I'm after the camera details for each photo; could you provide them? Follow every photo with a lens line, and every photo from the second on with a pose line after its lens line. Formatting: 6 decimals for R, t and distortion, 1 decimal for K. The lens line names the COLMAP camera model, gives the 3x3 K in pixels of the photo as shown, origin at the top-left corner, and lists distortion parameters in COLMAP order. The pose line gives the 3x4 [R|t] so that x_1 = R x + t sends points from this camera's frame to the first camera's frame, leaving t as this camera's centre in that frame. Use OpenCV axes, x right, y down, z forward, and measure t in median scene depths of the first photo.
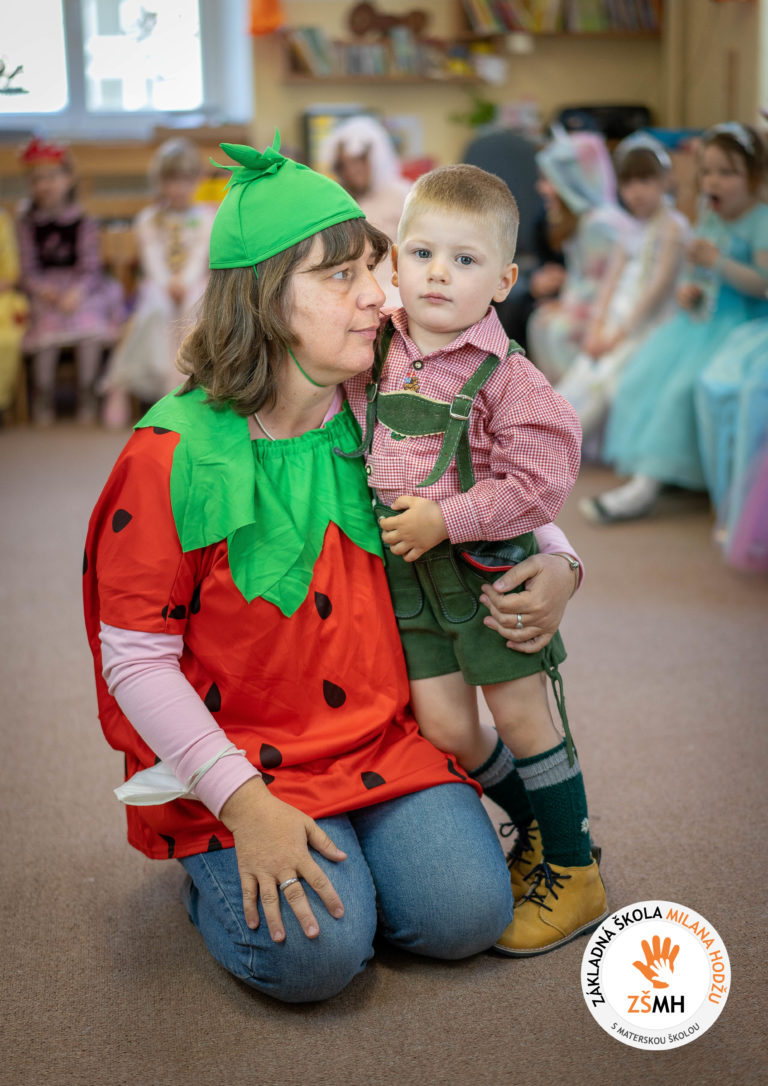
lens RADIAL K [[1735.8, 0, 391.4], [0, 1735.8, 543.9], [0, 0, 1]] dist [-0.026924, 0.000000]
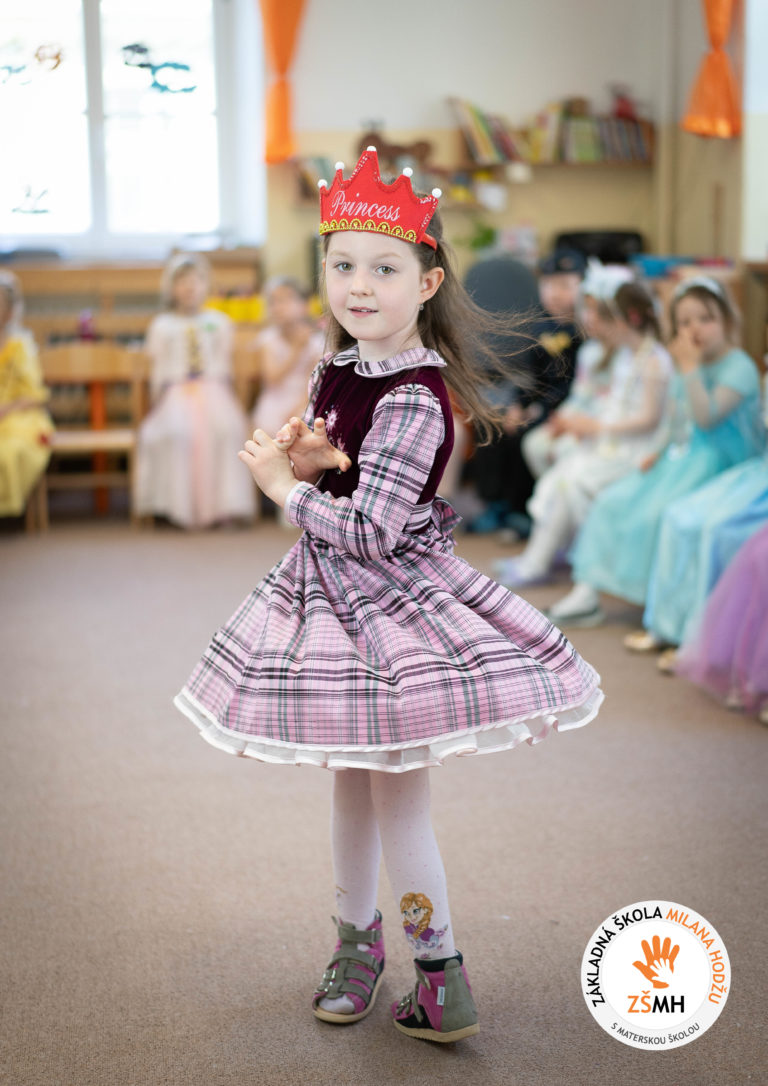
lens RADIAL K [[1735.8, 0, 381.0], [0, 1735.8, 567.4], [0, 0, 1]] dist [-0.026924, 0.000000]
pose [[0.999860, 0.009408, -0.013846, 0.017909], [-0.009863, 0.999401, -0.033176, -0.031751], [0.013525, 0.033308, 0.999354, -0.123494]]
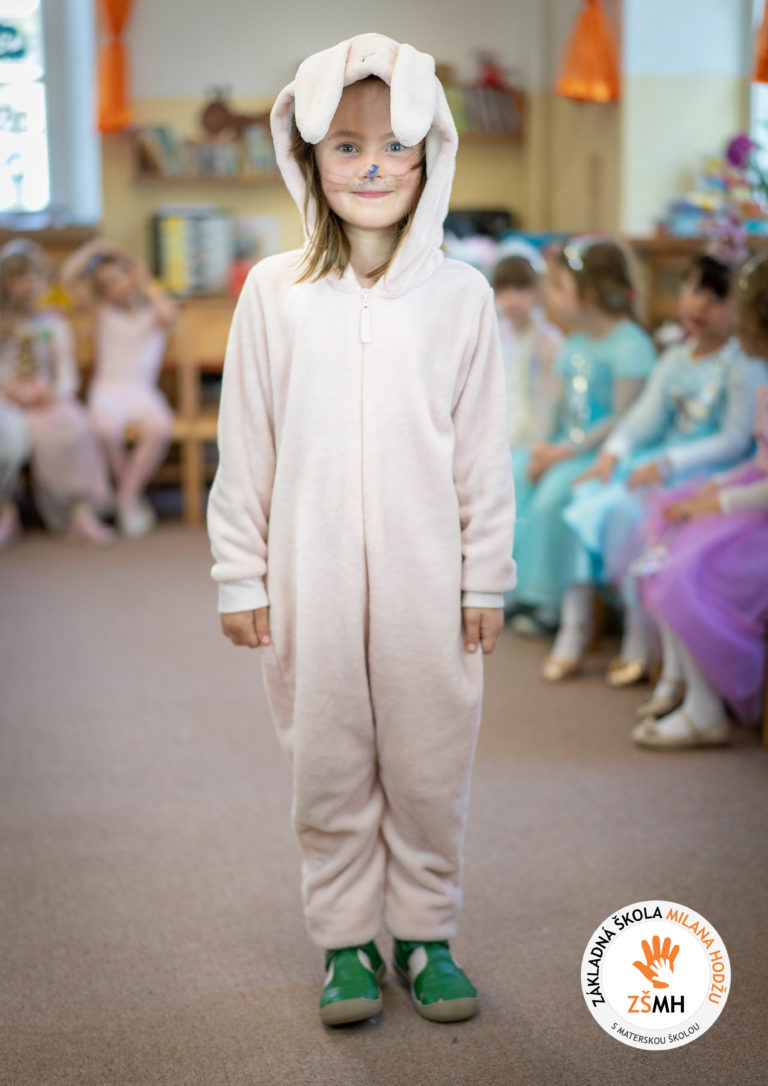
lens RADIAL K [[1735.8, 0, 379.0], [0, 1735.8, 552.5], [0, 0, 1]] dist [-0.026924, 0.000000]
pose [[0.998152, -0.004566, 0.060593, 0.037603], [0.007646, 0.998684, -0.050704, -0.032489], [-0.060281, 0.051074, 0.996874, 0.123757]]
